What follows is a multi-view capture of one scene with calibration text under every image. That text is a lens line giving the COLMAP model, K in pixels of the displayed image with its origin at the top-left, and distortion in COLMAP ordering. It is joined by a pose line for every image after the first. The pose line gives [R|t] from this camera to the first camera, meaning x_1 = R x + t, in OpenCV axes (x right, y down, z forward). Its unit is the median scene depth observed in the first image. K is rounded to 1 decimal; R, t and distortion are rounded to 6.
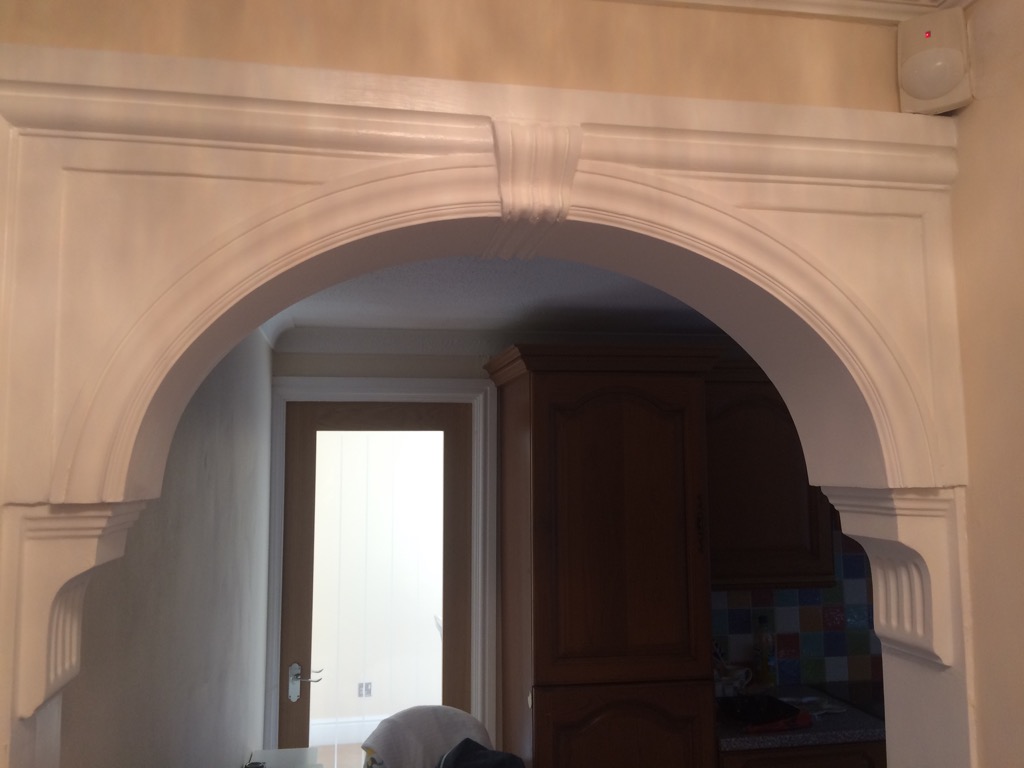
lens RADIAL K [[874.2, 0, 512.0], [0, 874.2, 384.0], [0, 0, 1]] dist [0.106153, -0.133029]
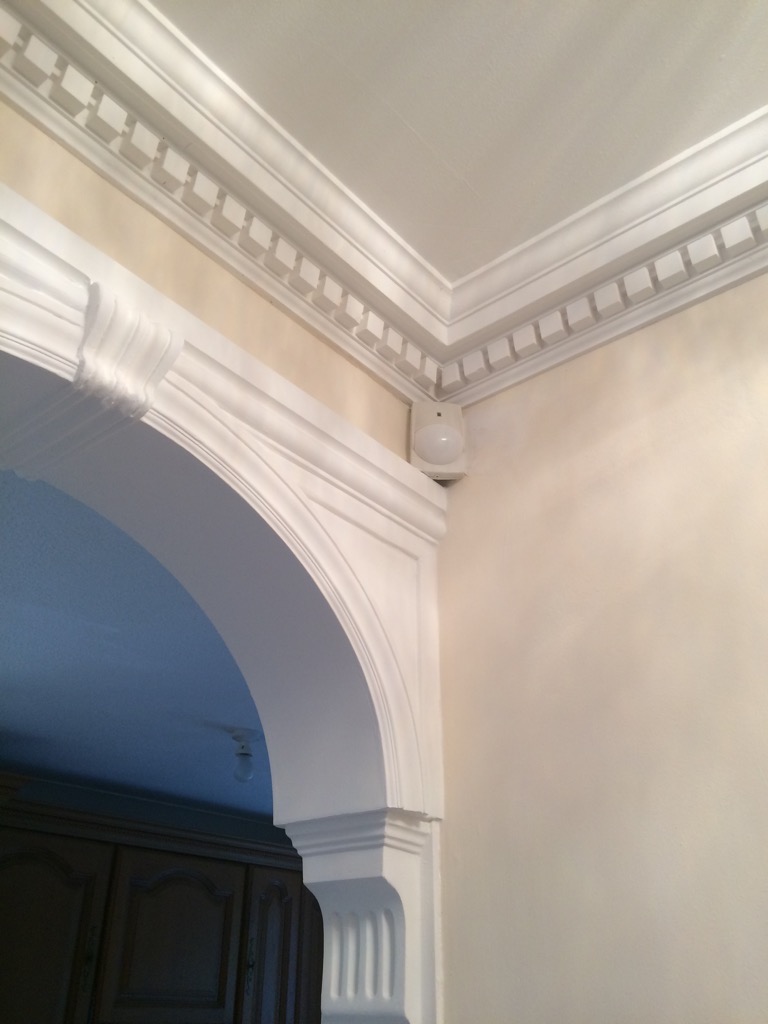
lens RADIAL K [[874.2, 0, 384.0], [0, 874.2, 512.0], [0, 0, 1]] dist [0.106153, -0.133029]
pose [[0.766820, 0.330677, 0.550127, -0.189921], [-0.082240, 0.900633, -0.426729, 0.229556], [-0.636572, 0.281981, 0.717818, 0.241330]]
